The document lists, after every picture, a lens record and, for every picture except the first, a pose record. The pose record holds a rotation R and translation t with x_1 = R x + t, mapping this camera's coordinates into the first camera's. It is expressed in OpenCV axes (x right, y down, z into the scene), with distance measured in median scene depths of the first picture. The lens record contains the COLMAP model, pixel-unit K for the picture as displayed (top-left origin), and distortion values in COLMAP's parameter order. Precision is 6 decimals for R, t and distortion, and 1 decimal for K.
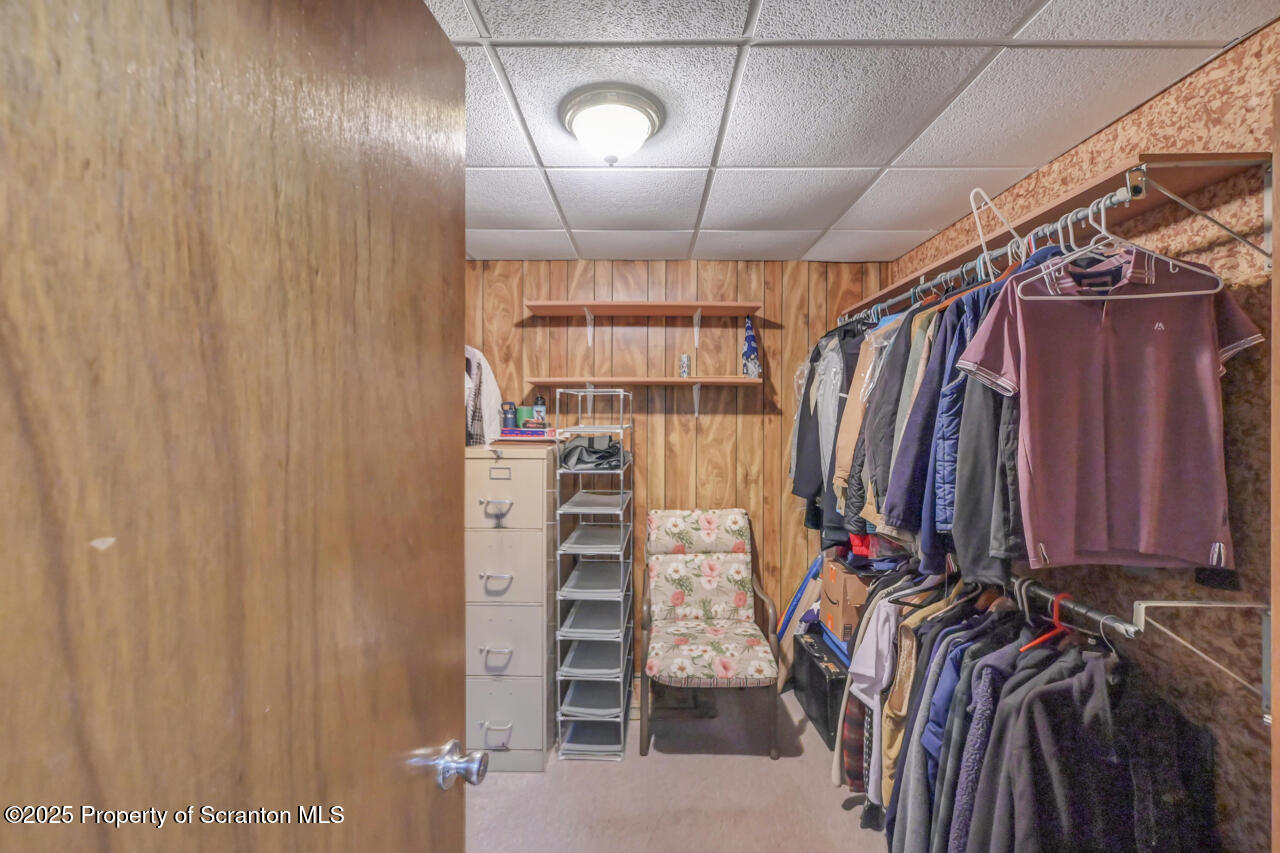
lens RADIAL K [[520.4, 0, 646.8], [0, 520.4, 416.1], [0, 0, 1]] dist [-0.001052, 0.000888]
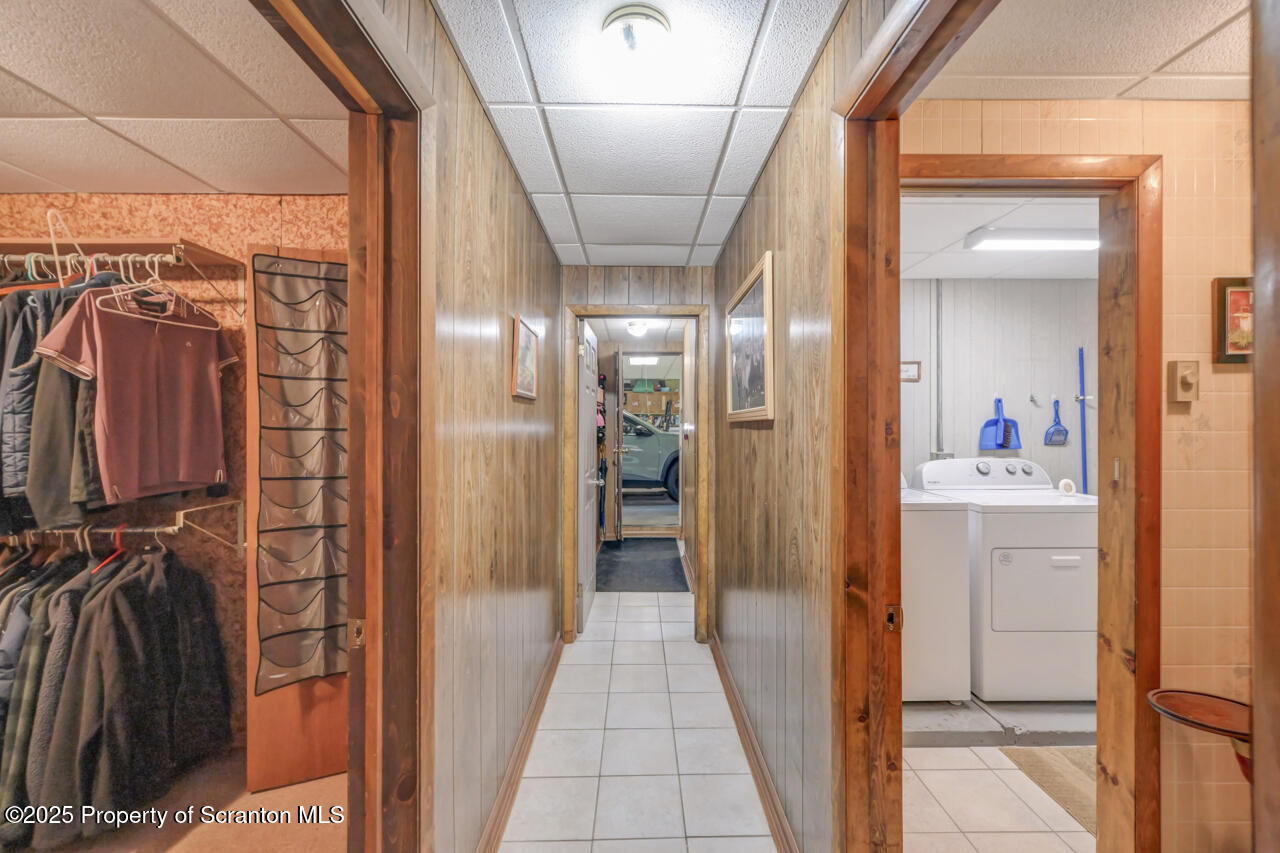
lens RADIAL K [[516.4, 0, 643.3], [0, 516.4, 419.7], [0, 0, 1]] dist [-0.001580, 0.000459]
pose [[-0.010398, 0.004084, 0.999938, -0.534481], [0.003183, 0.999987, -0.004052, 0.062751], [-0.999941, 0.003140, -0.010411, -0.340835]]
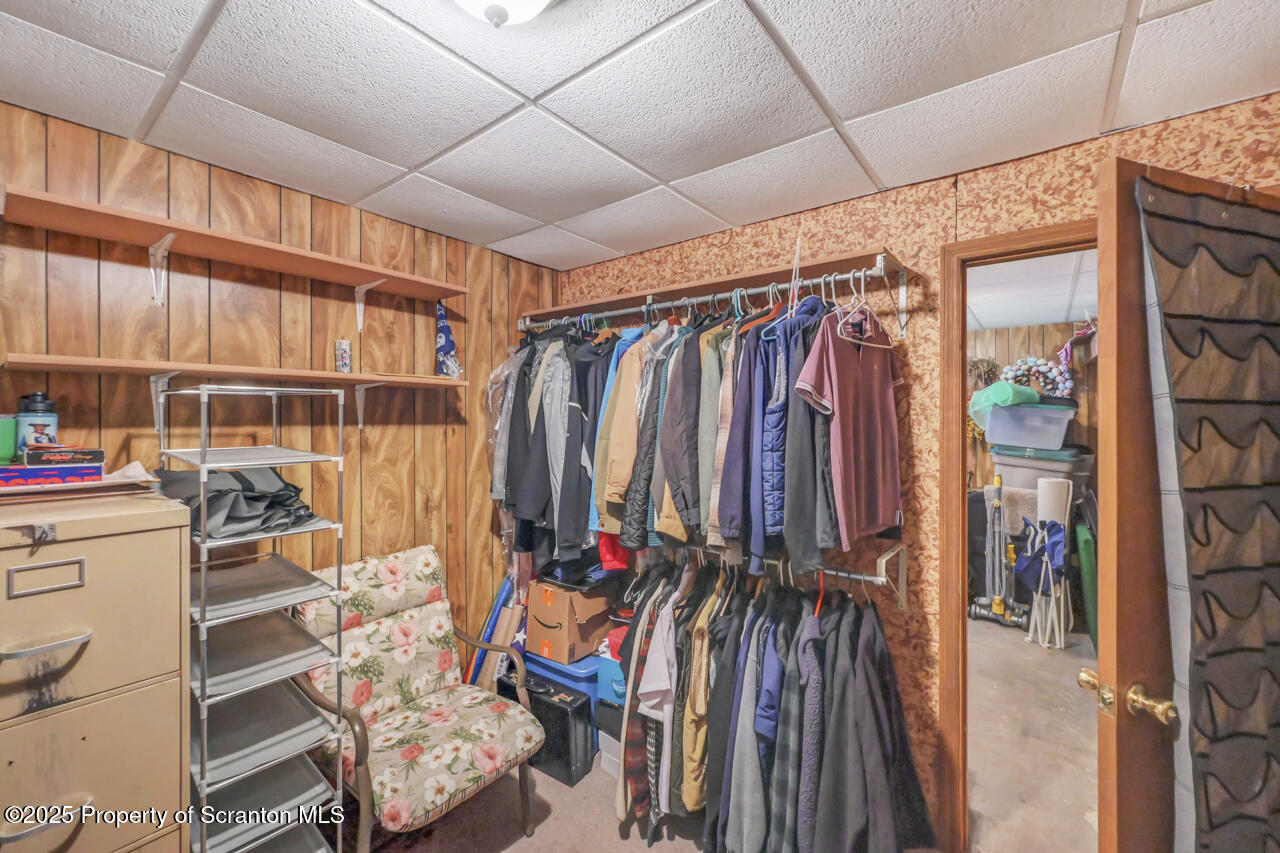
lens RADIAL K [[516.4, 0, 643.3], [0, 516.4, 419.7], [0, 0, 1]] dist [-0.001580, 0.000459]
pose [[0.611630, -0.007098, 0.791112, -0.446387], [0.003229, 0.999974, 0.006476, -0.029055], [-0.791137, -0.001406, 0.611637, 0.505472]]
